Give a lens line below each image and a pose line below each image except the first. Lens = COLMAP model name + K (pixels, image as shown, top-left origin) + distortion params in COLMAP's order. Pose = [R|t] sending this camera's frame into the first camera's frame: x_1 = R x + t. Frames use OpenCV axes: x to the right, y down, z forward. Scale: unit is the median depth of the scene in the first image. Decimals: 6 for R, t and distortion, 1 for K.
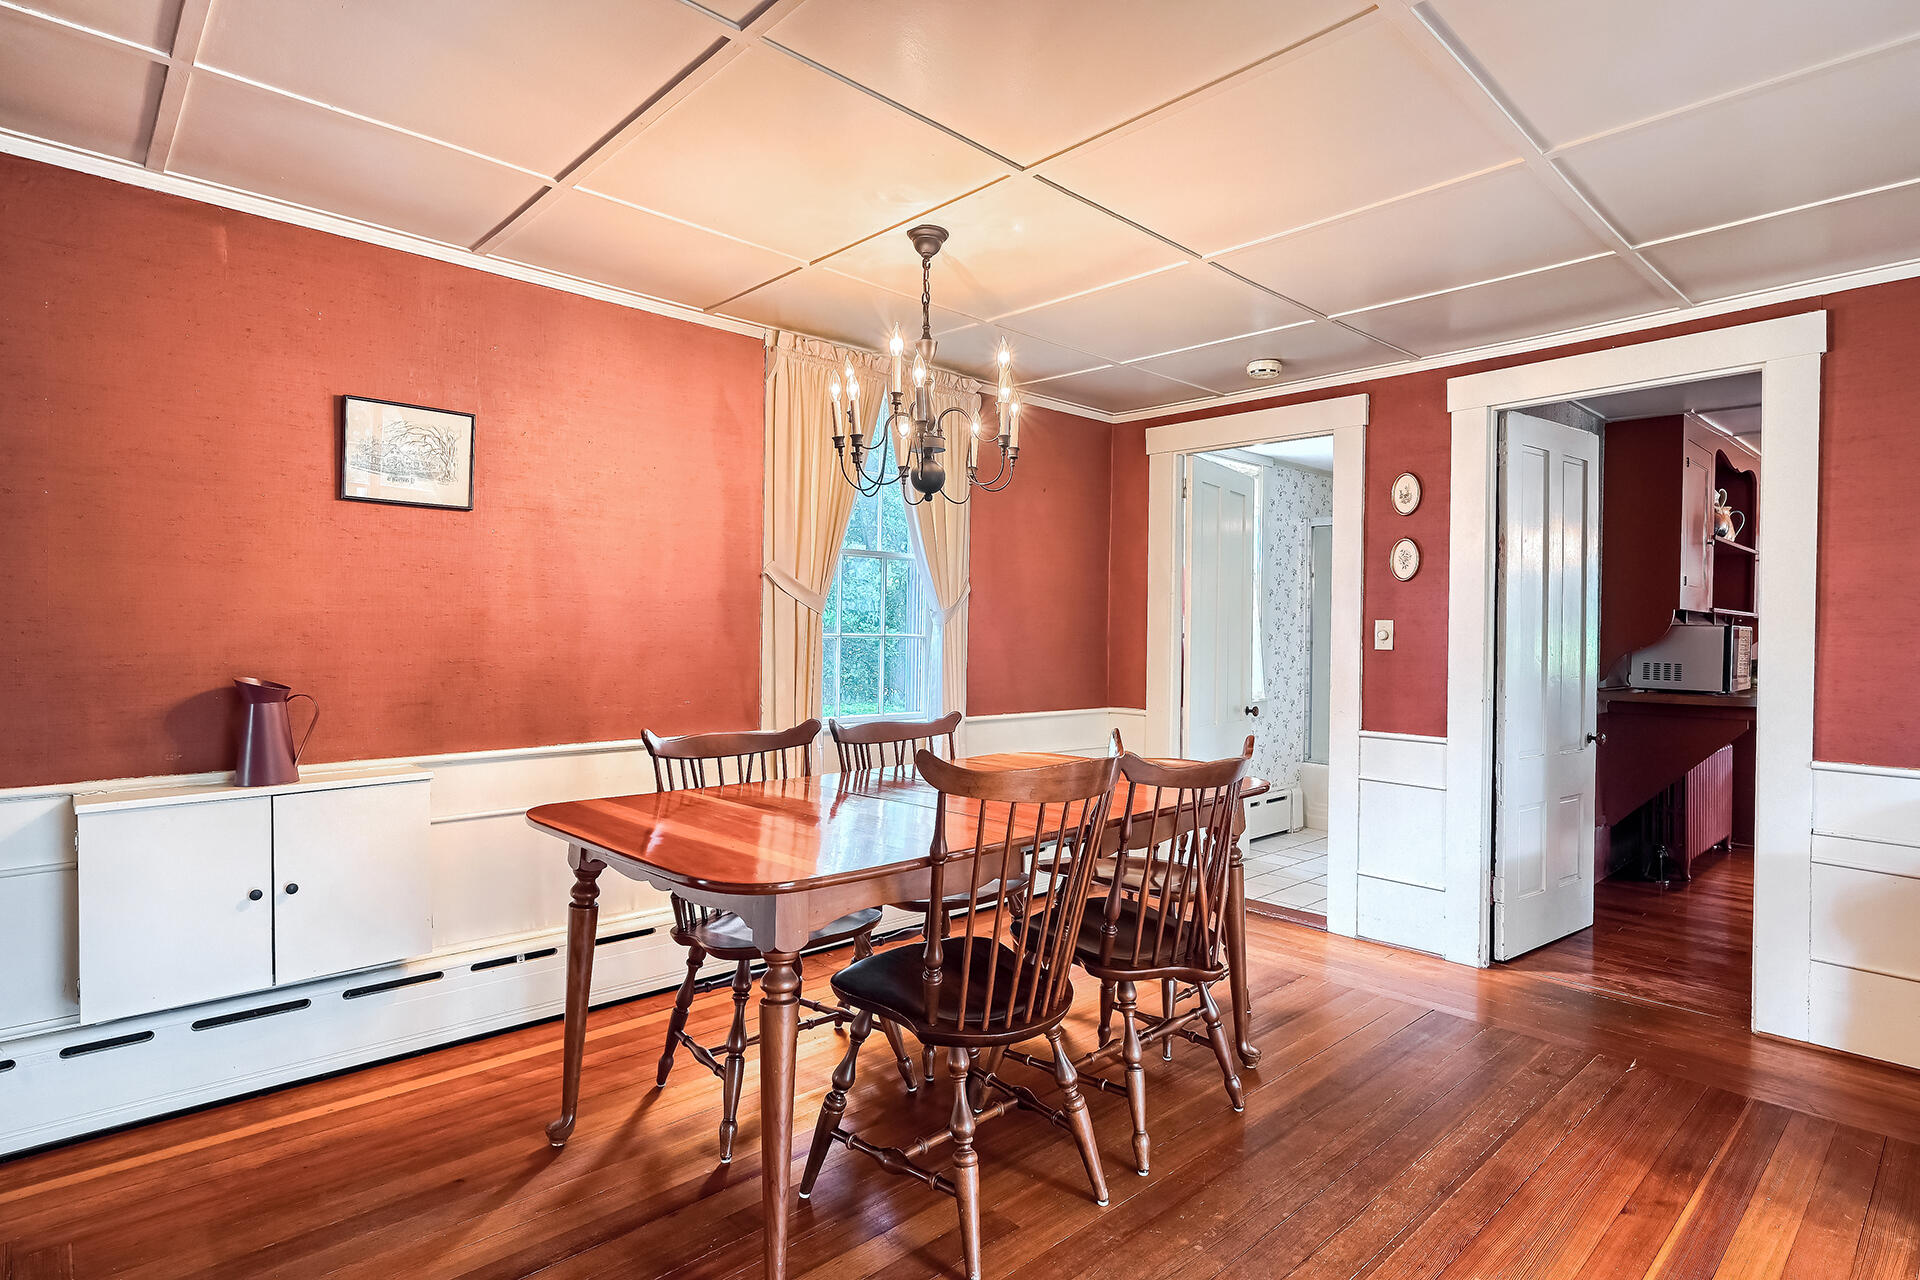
lens RADIAL K [[979.9, 0, 962.1], [0, 979.9, 643.7], [0, 0, 1]] dist [-0.000649, 0.000680]
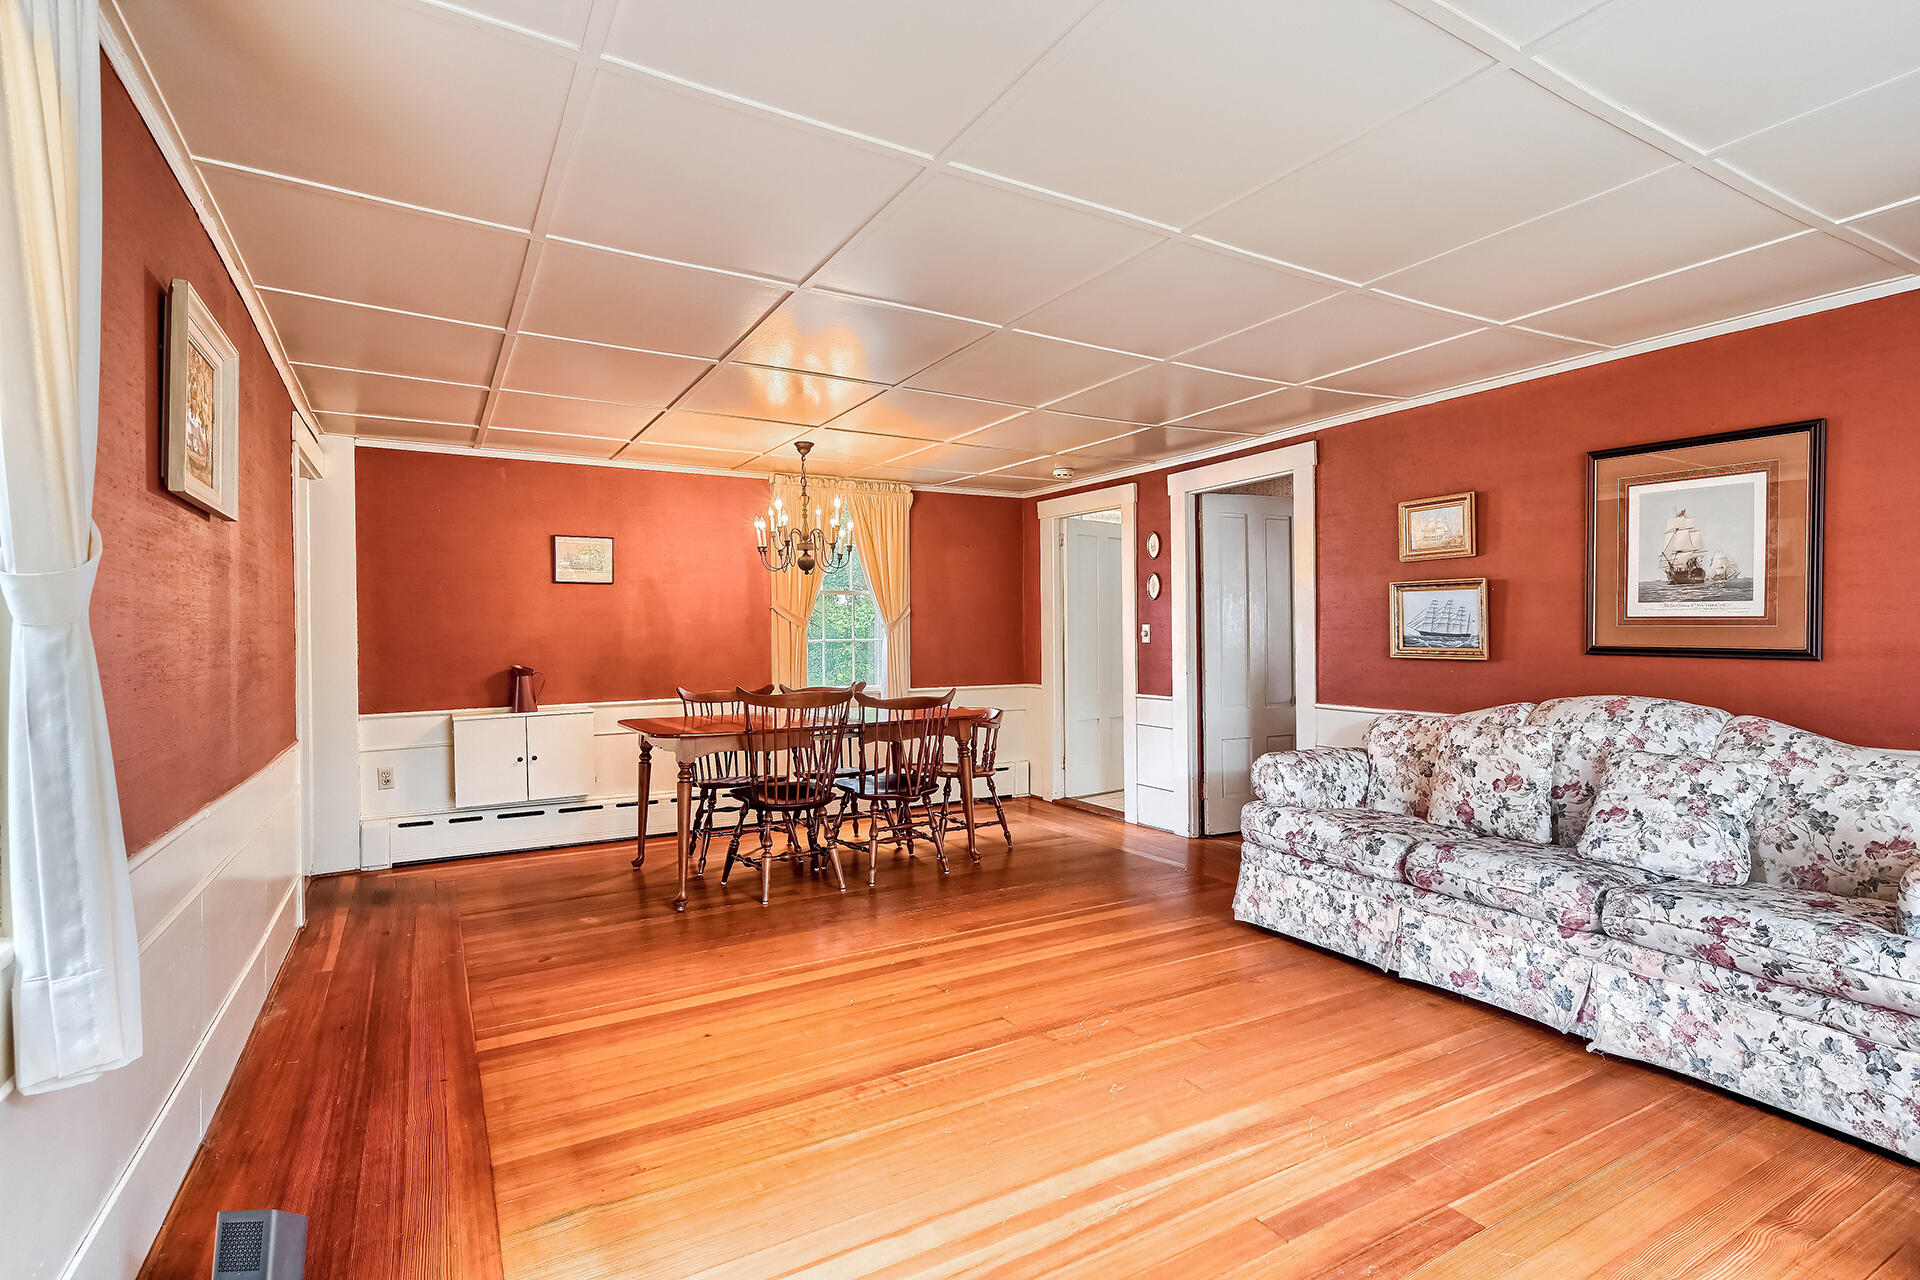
lens RADIAL K [[930.1, 0, 958.7], [0, 930.1, 641.2], [0, 0, 1]] dist [0.004550, 0.000368]
pose [[0.973613, -0.019327, -0.227384, 0.625099], [0.018368, 0.999811, -0.006332, 0.009700], [0.227463, 0.001989, 0.973785, -0.713391]]
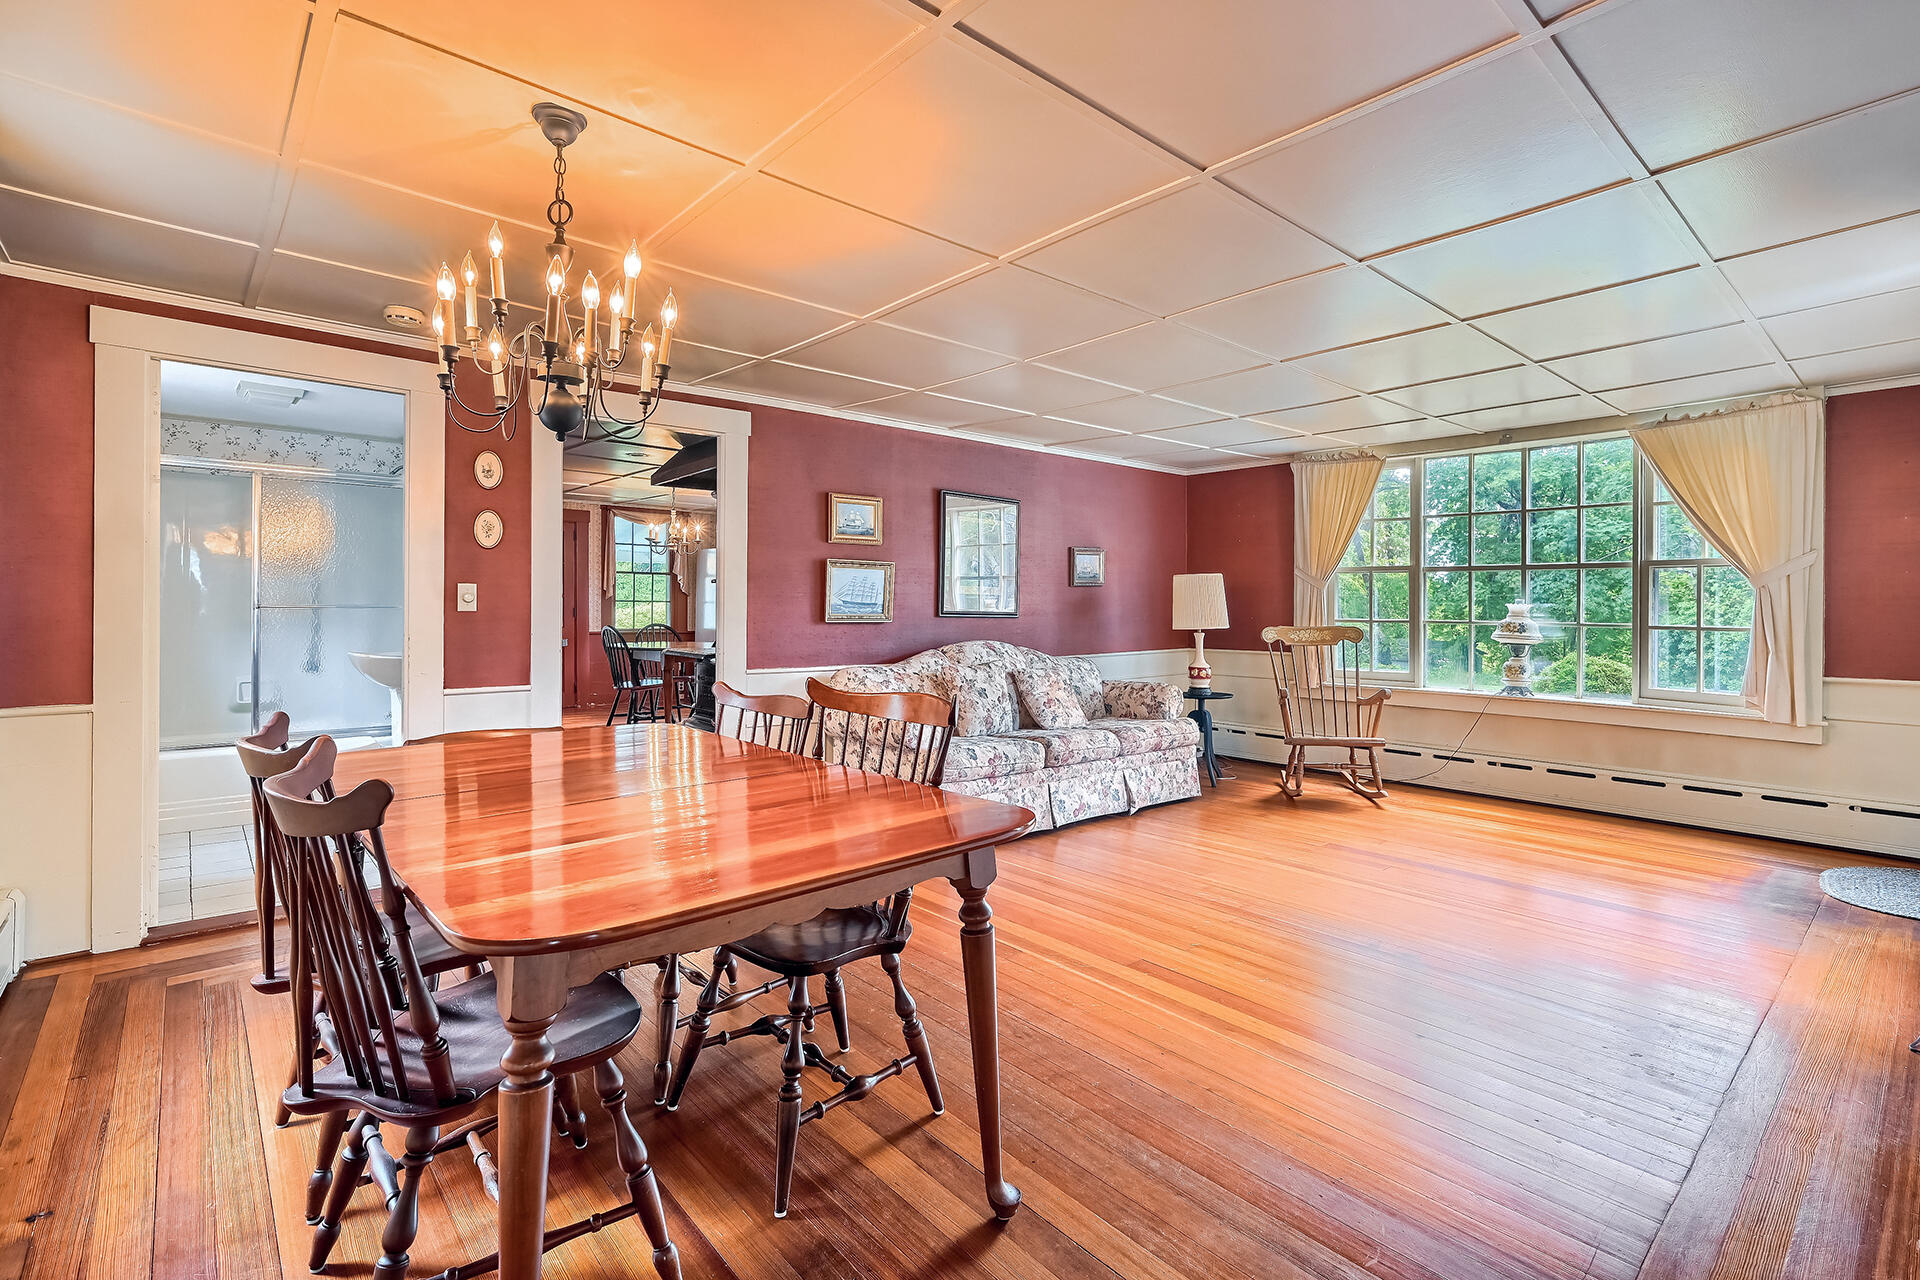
lens RADIAL K [[884.3, 0, 967.5], [0, 884.3, 596.6], [0, 0, 1]] dist [-0.005460, -0.000197]
pose [[0.031394, 0.001999, 0.999505, -0.676824], [0.011001, 0.999937, -0.002345, -0.002284], [-0.999447, 0.011069, 0.031370, 0.553877]]
